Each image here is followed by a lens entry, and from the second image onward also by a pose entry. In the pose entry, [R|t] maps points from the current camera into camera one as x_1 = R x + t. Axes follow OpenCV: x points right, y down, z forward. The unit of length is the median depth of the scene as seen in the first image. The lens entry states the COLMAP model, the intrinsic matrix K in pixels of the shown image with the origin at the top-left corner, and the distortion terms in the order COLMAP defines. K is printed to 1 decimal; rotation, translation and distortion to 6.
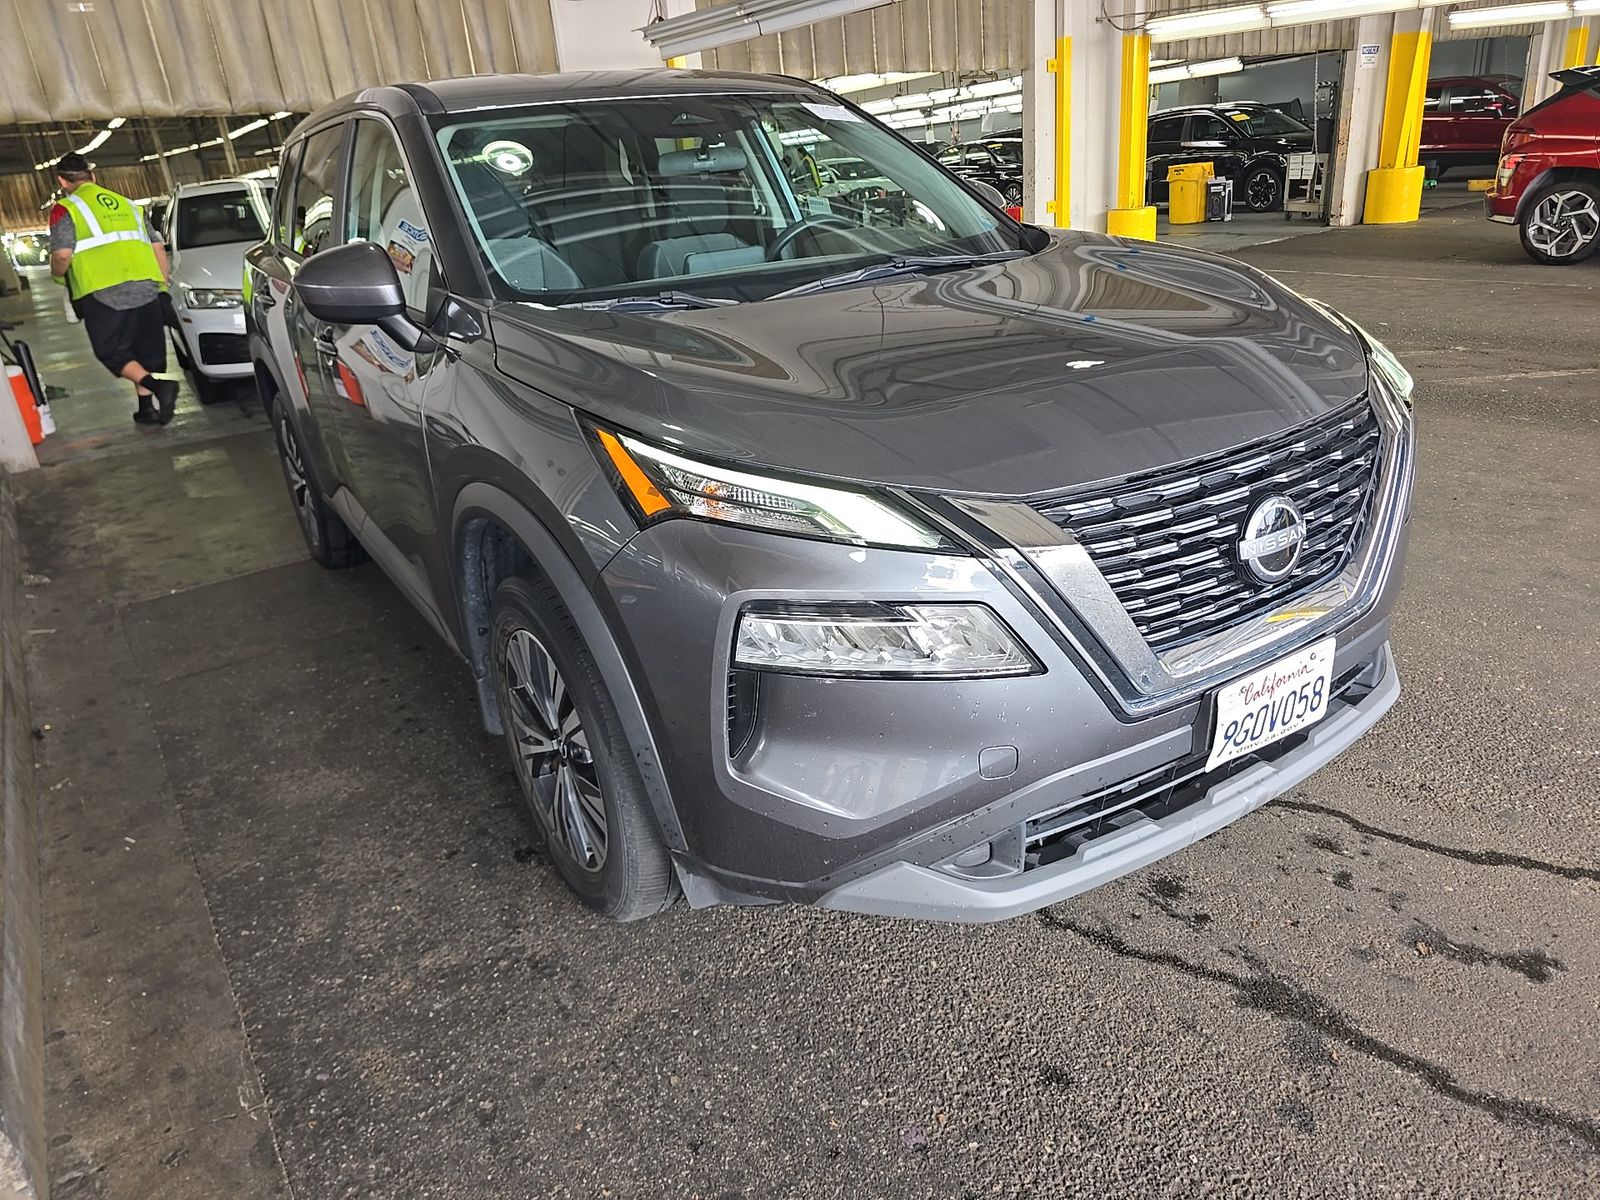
lens RADIAL K [[1077.6, 0, 809.2], [0, 1077.6, 607.5], [0, 0, 1]] dist [0.027480, -0.027155]
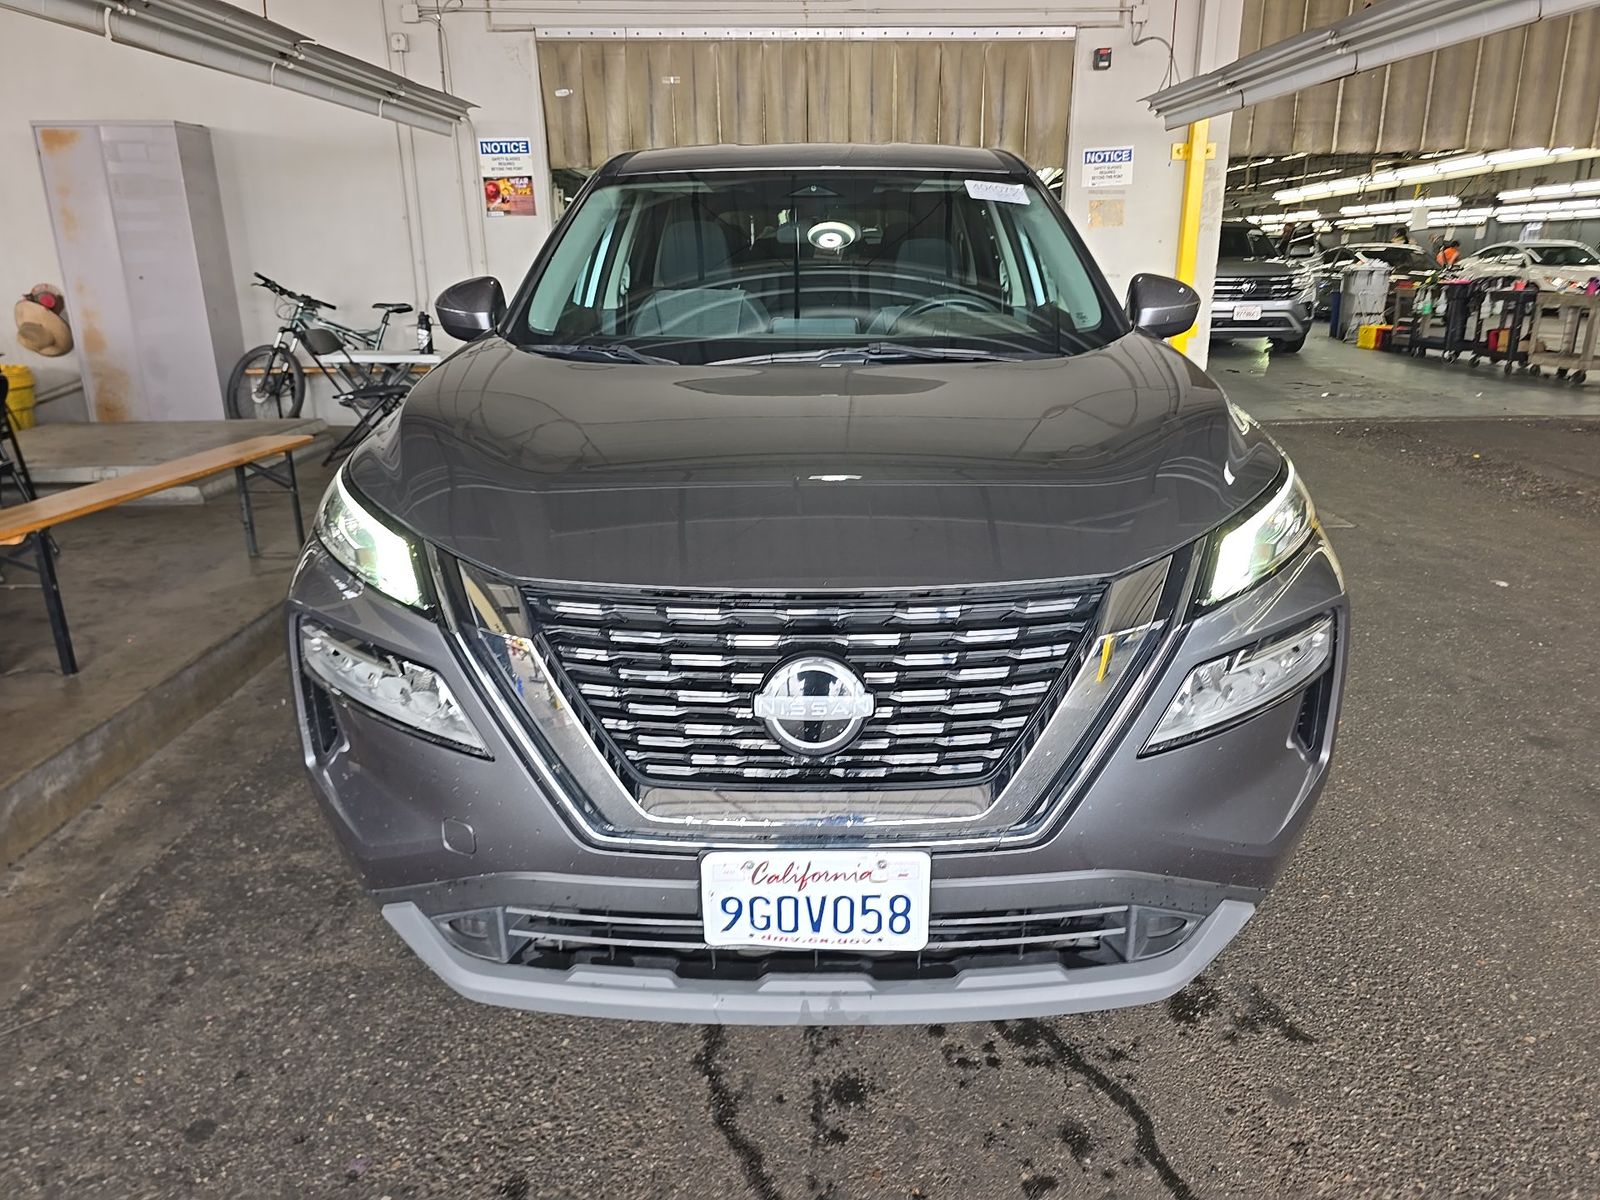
lens RADIAL K [[1077.6, 0, 808.5], [0, 1077.6, 586.9], [0, 0, 1]] dist [0.027480, -0.027155]
pose [[0.828214, 0.234892, -0.508810, 0.718990], [-0.266218, 0.963843, 0.011622, -0.139605], [0.493143, 0.125829, 0.860800, 0.220880]]
